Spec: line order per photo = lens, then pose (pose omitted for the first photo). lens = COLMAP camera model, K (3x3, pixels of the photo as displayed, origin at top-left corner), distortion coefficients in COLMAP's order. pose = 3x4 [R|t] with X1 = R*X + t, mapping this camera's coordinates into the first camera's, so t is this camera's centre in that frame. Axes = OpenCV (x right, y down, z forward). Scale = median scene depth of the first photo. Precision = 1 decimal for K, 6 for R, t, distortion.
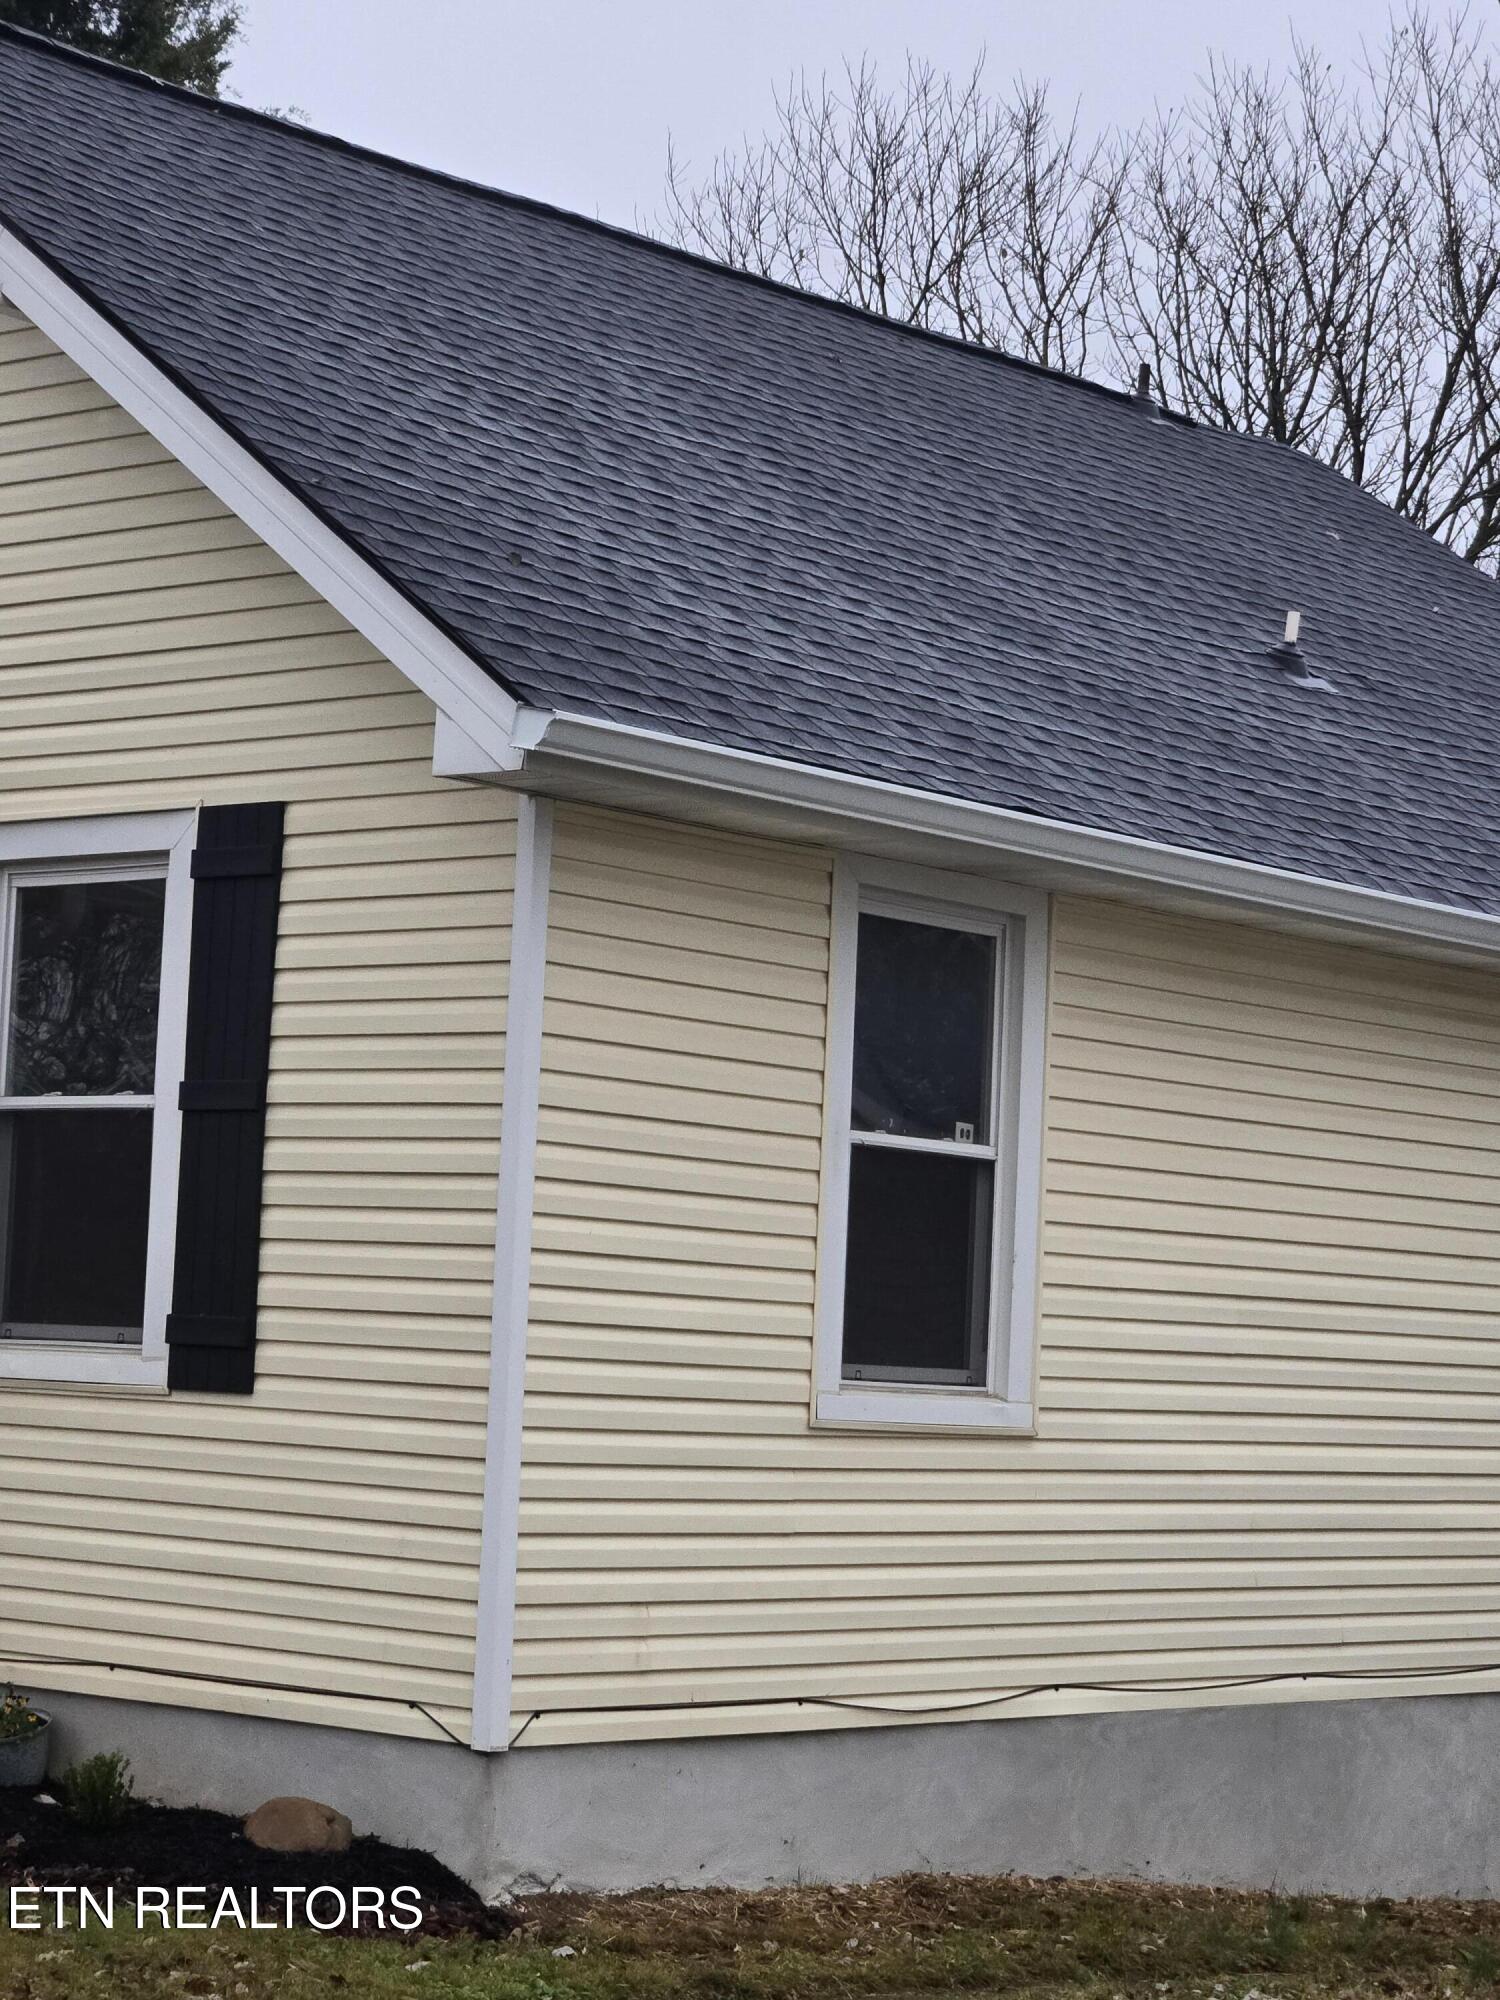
lens RADIAL K [[4435.1, 0, 751.1], [0, 4435.1, 1000.2], [0, 0, 1]] dist [-0.059502, 0.000000]
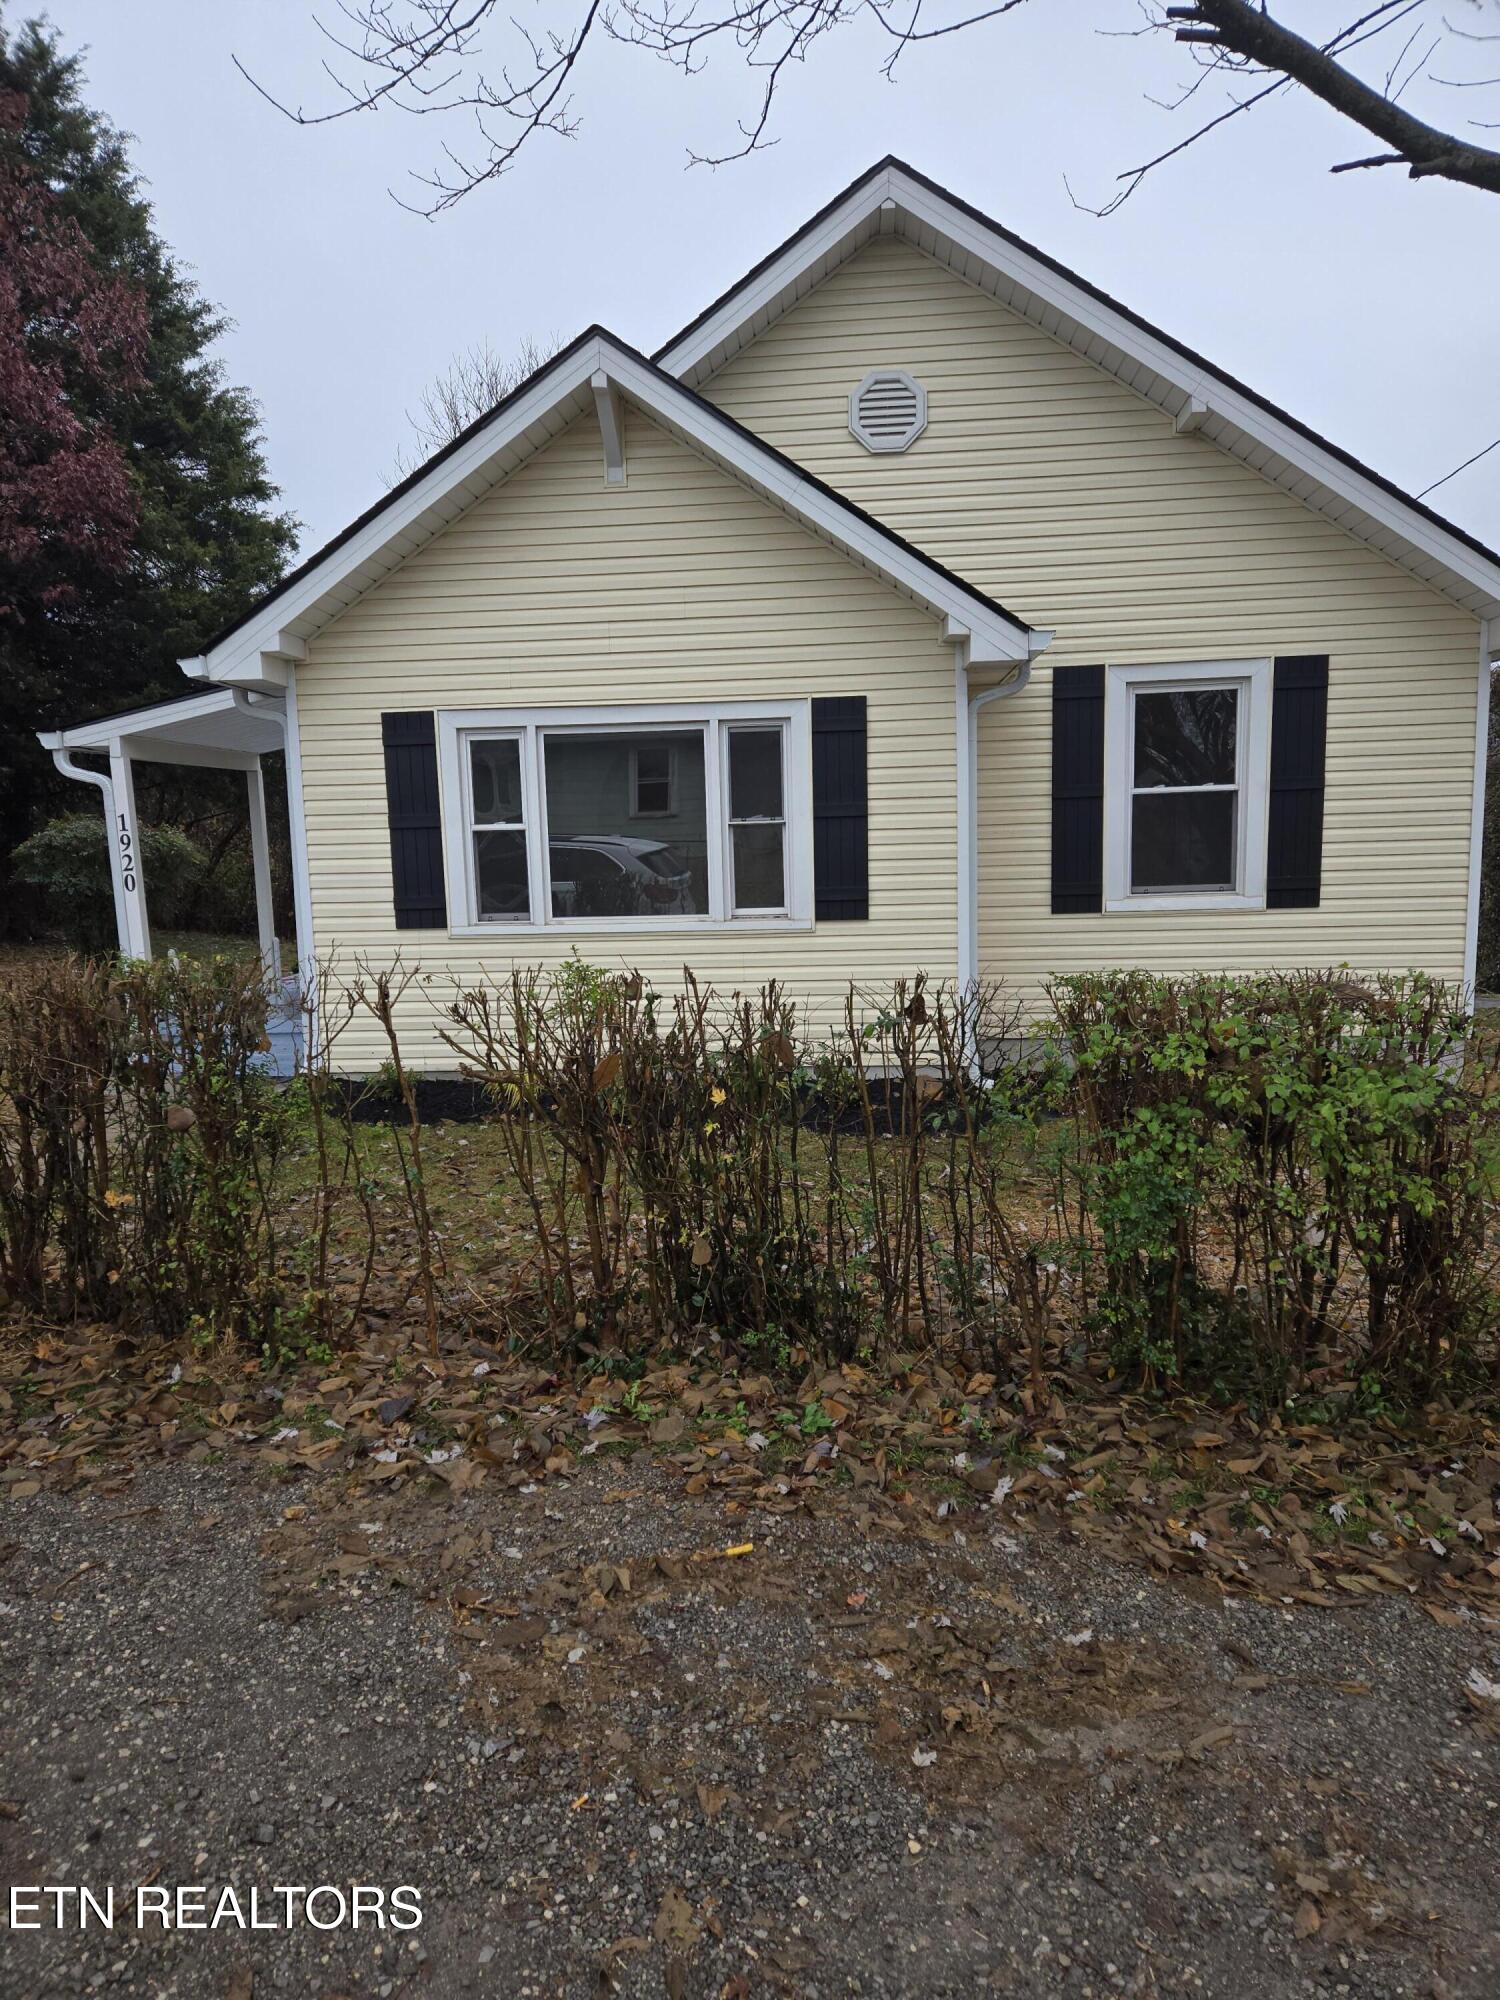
lens RADIAL K [[1341.0, 0, 750.5], [0, 1341.0, 1001.7], [0, 0, 1]] dist [0.064122, -0.039309]
pose [[0.813077, -0.142125, 0.564540, -0.777834], [0.020058, 0.976004, 0.216825, -0.027008], [-0.581810, -0.164972, 0.796418, 0.567207]]
